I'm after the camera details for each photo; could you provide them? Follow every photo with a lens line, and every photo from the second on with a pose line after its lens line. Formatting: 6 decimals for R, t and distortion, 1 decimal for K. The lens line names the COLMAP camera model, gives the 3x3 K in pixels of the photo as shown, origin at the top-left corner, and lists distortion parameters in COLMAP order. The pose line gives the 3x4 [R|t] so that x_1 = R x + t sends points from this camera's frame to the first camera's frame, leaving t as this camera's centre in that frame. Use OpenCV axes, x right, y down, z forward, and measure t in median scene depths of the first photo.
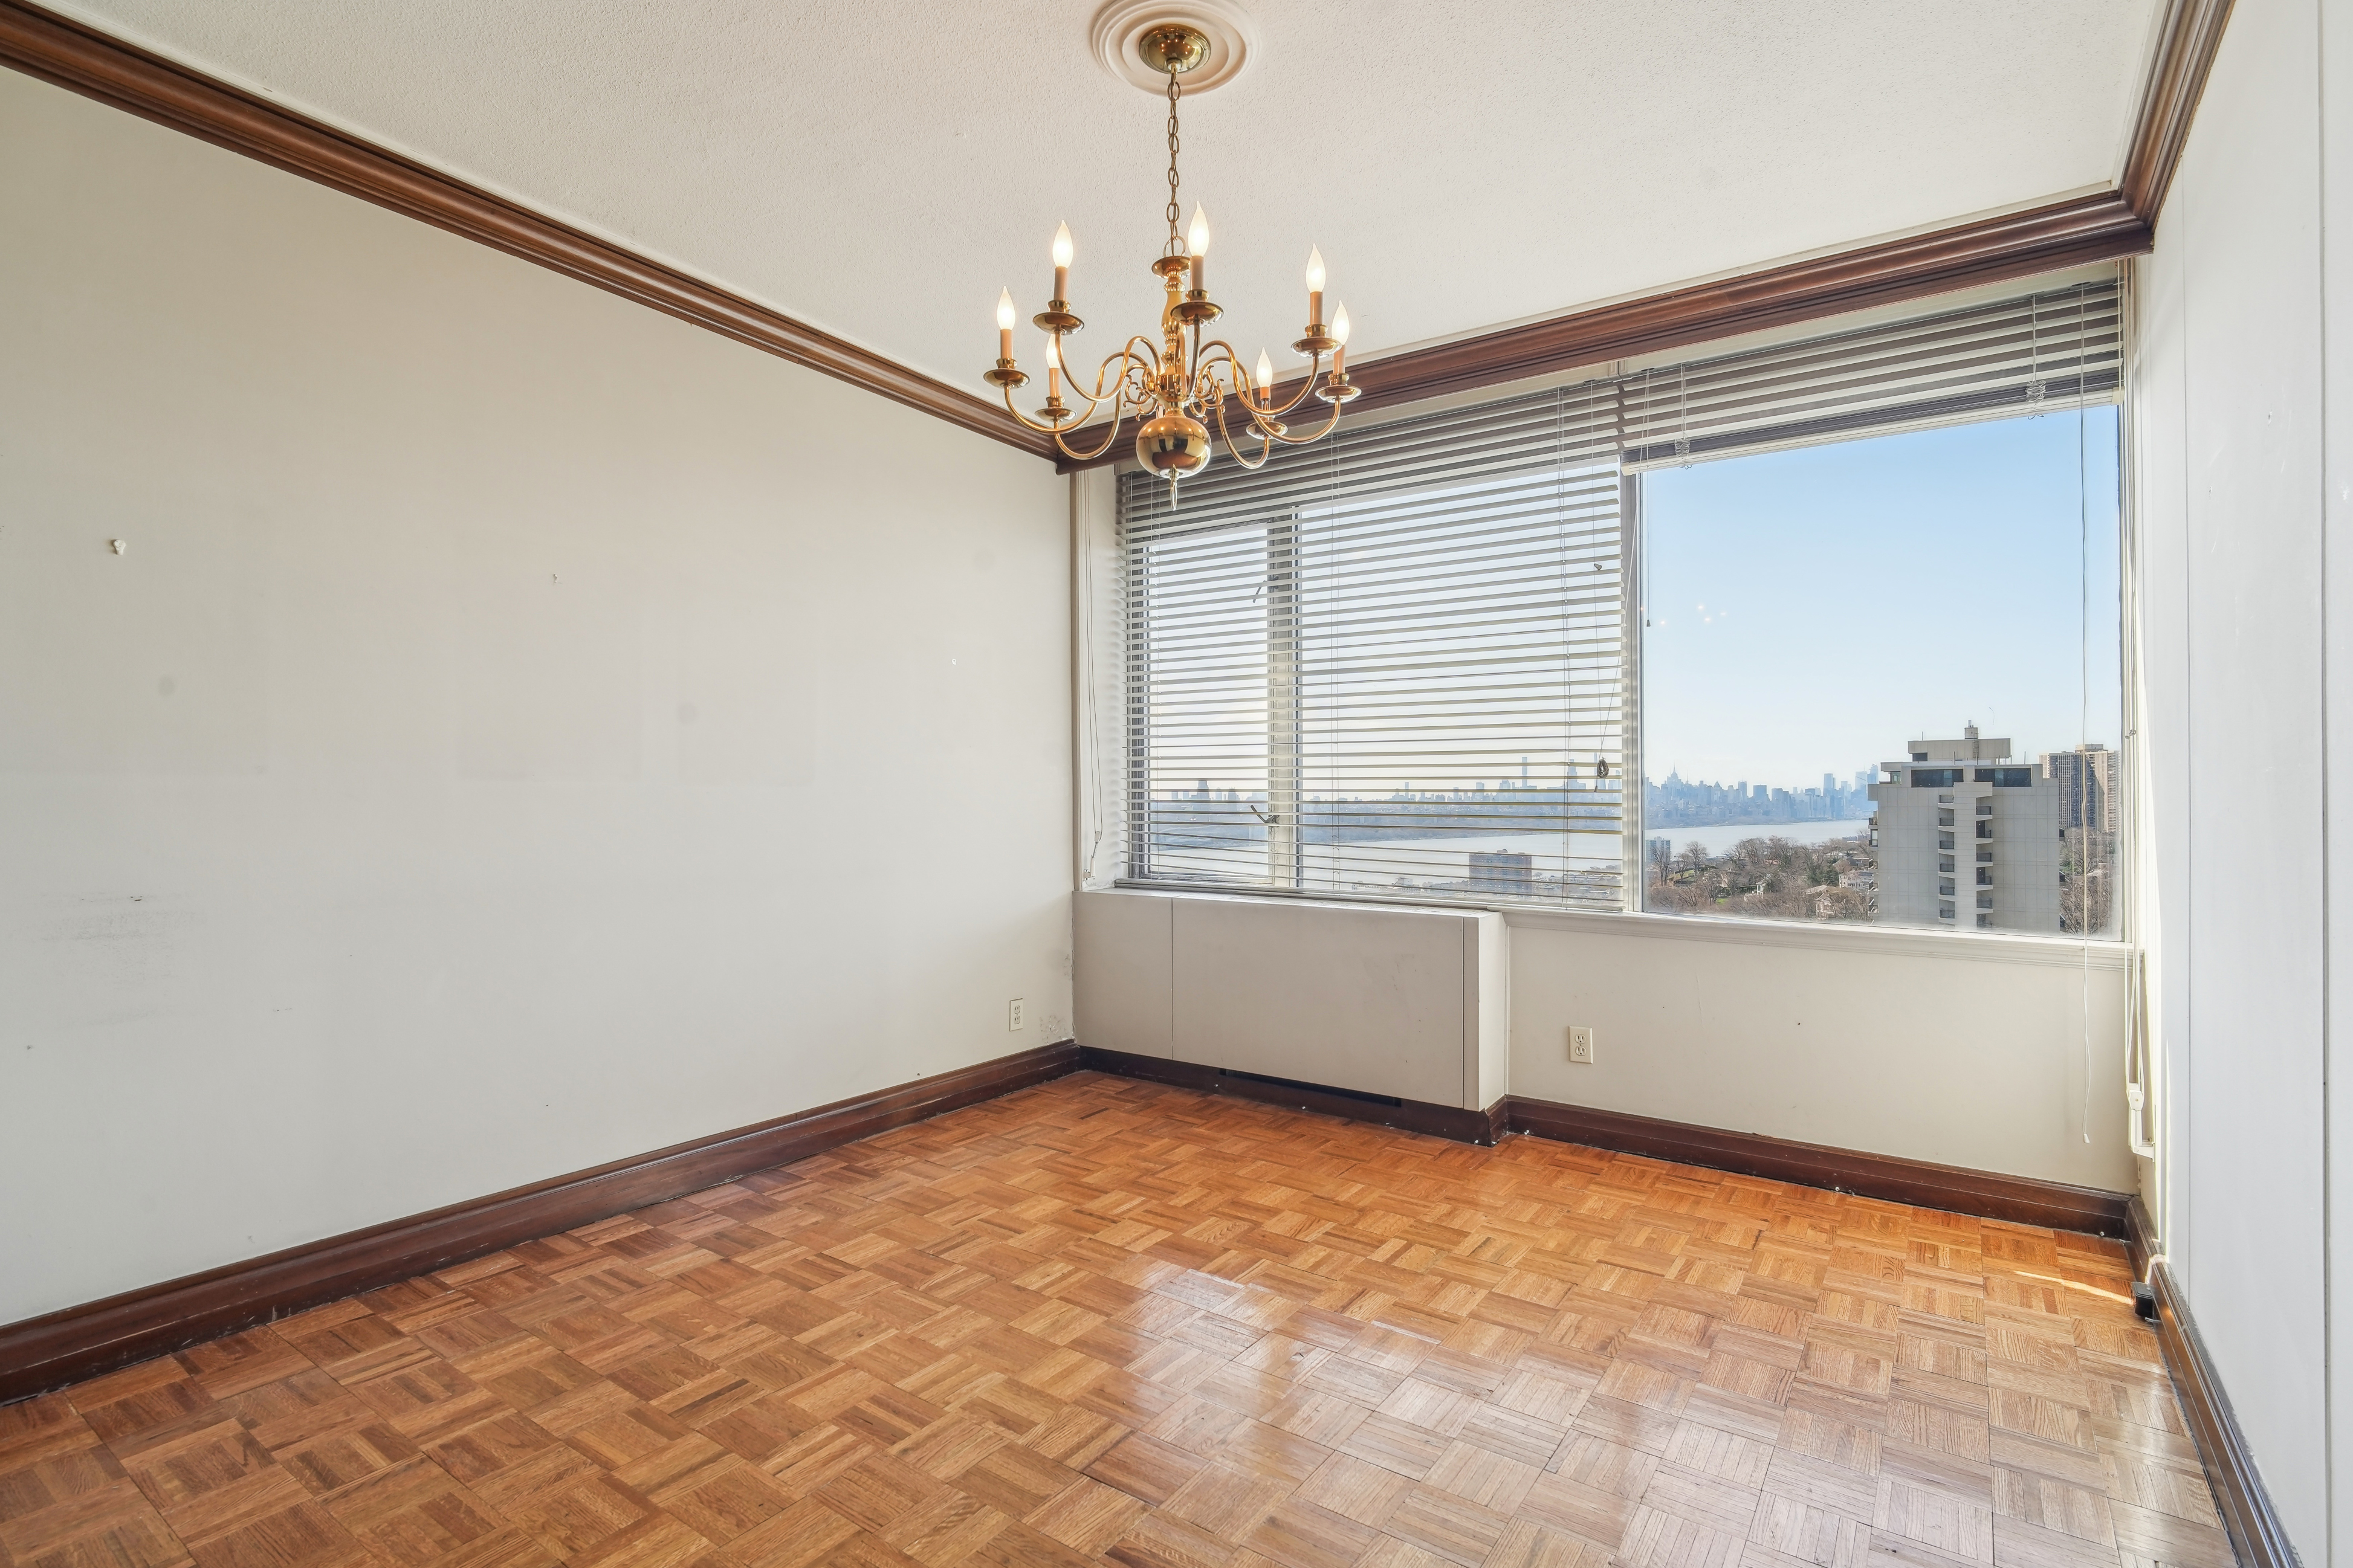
lens RADIAL K [[1099.4, 0, 1198.8], [0, 1099.4, 780.7], [0, 0, 1]] dist [-0.005480, -0.001029]
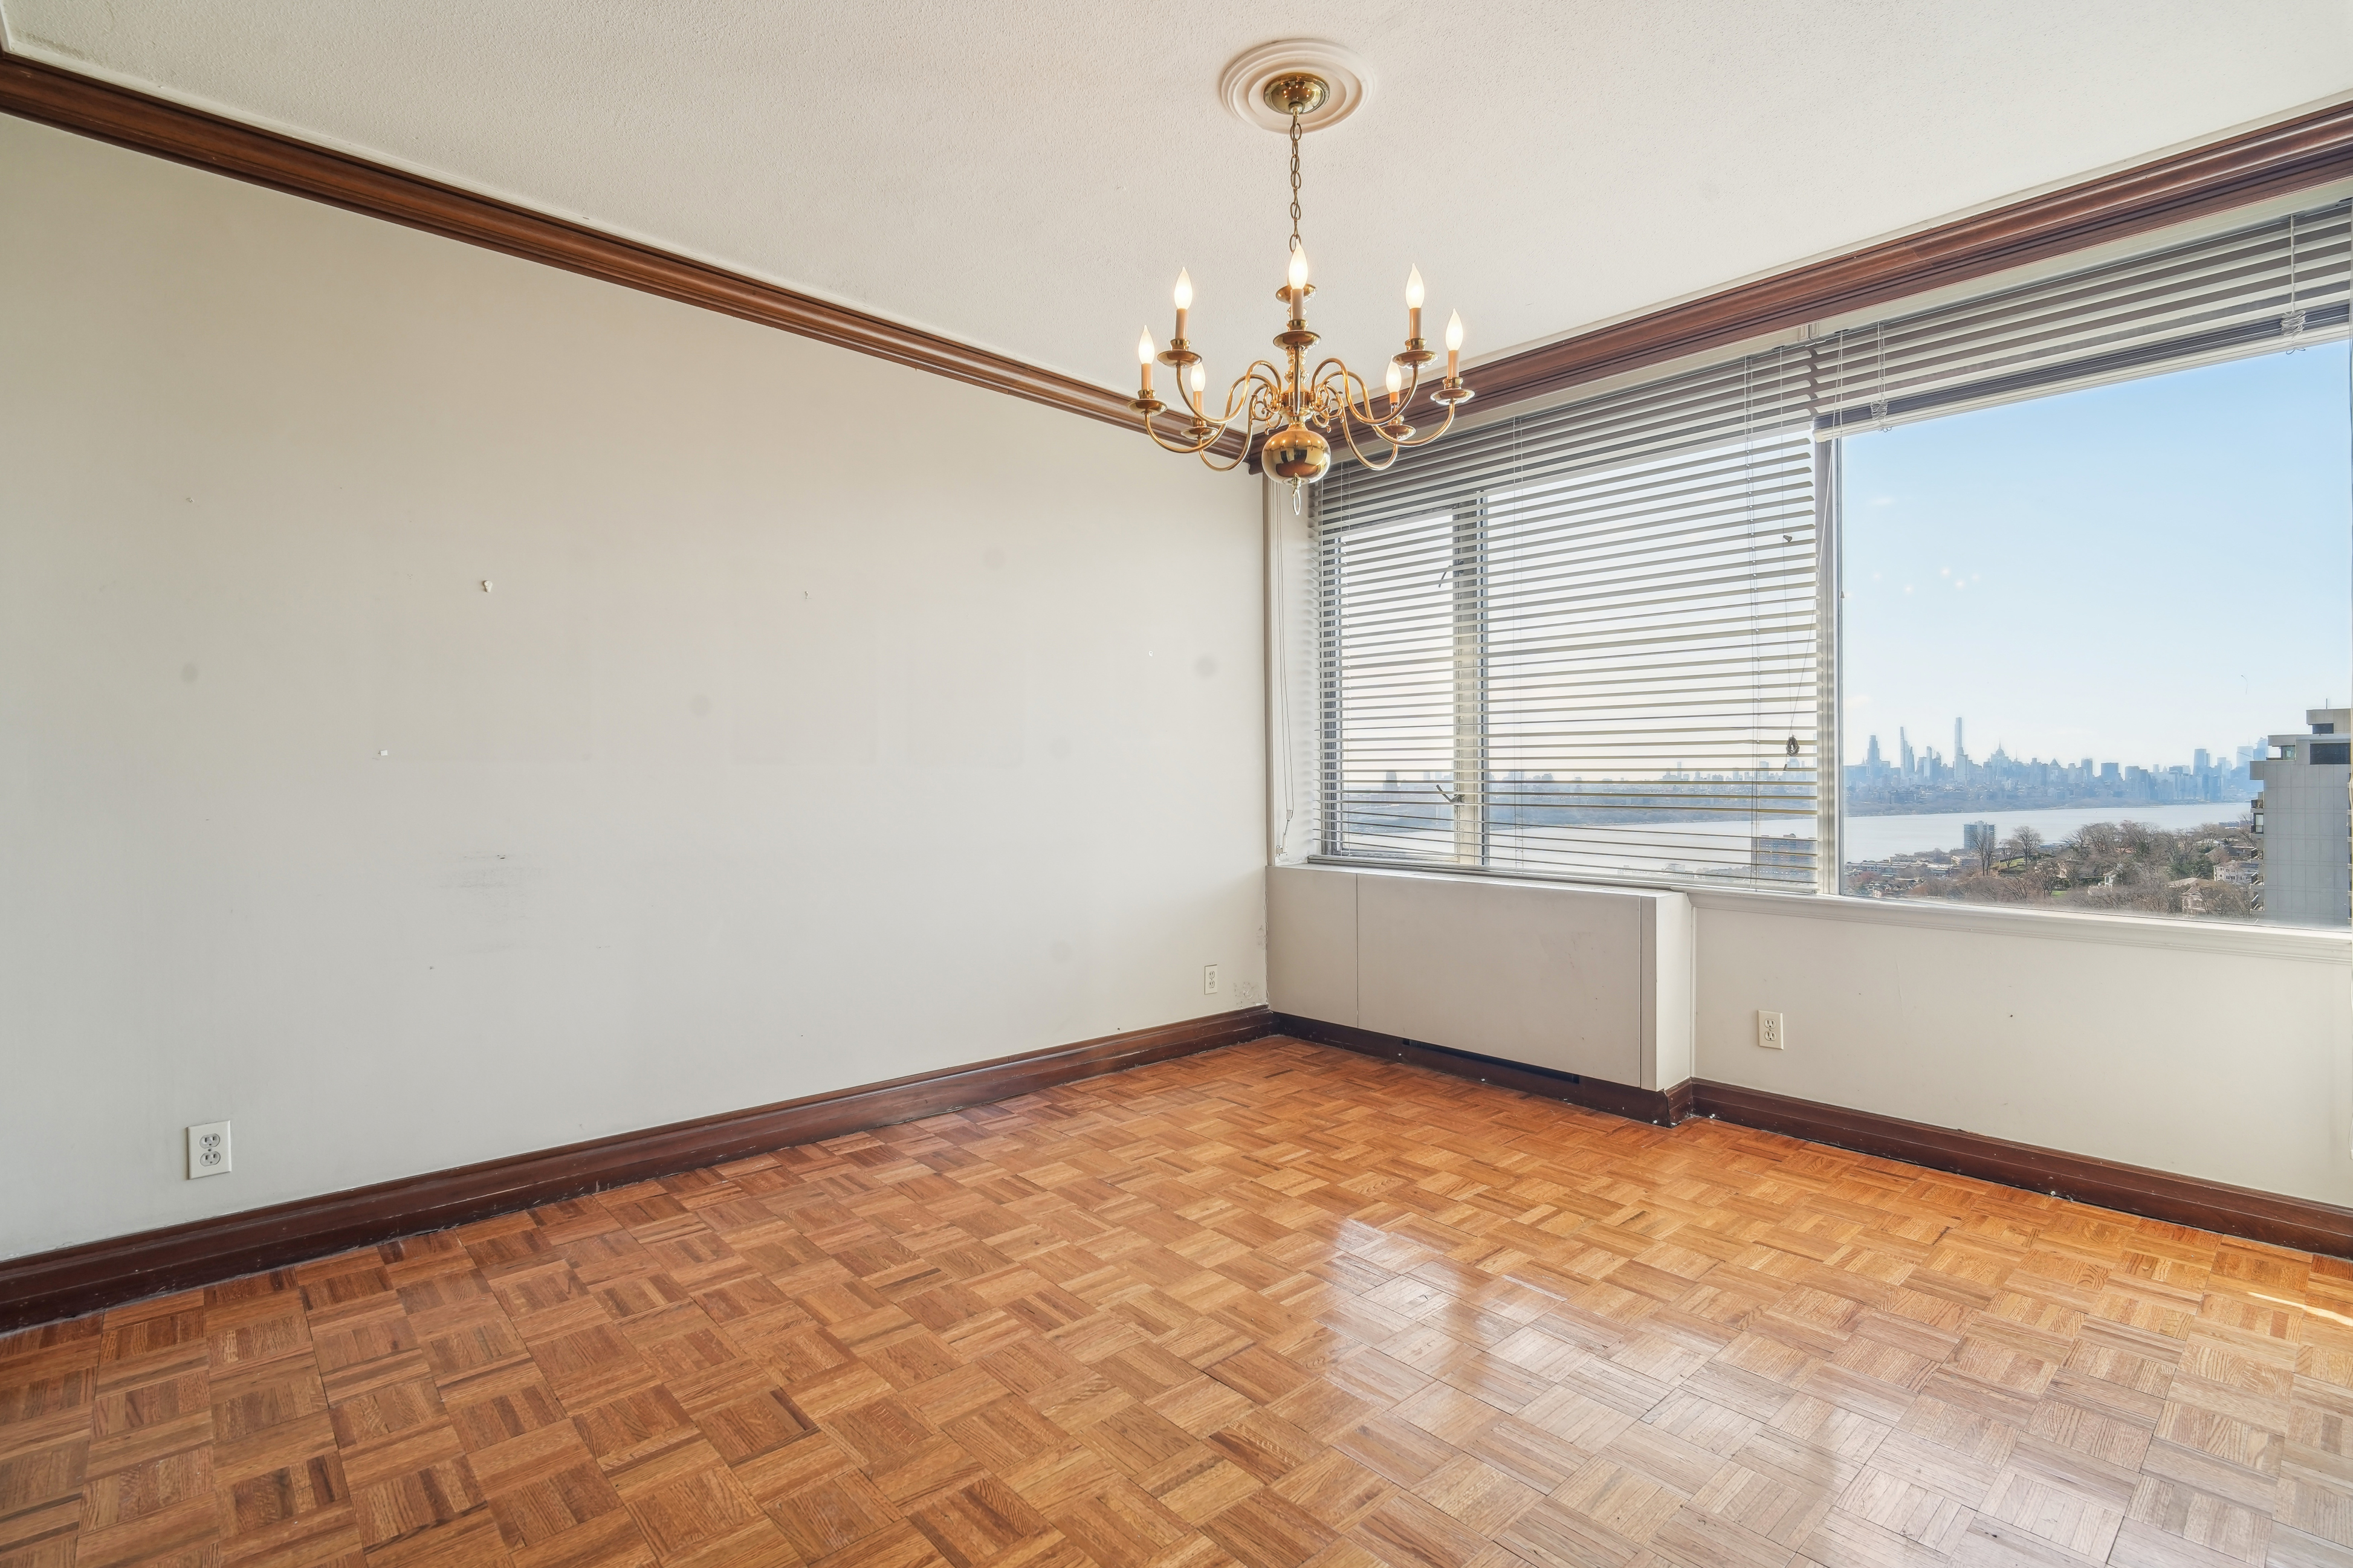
lens RADIAL K [[1099.4, 0, 1229.5], [0, 1099.4, 764.2], [0, 0, 1]] dist [-0.005480, -0.001029]
pose [[0.978065, -0.005186, -0.208236, 0.108372], [0.005615, 0.999983, 0.001469, 0.000963], [0.208225, -0.002606, 0.978077, -0.069889]]
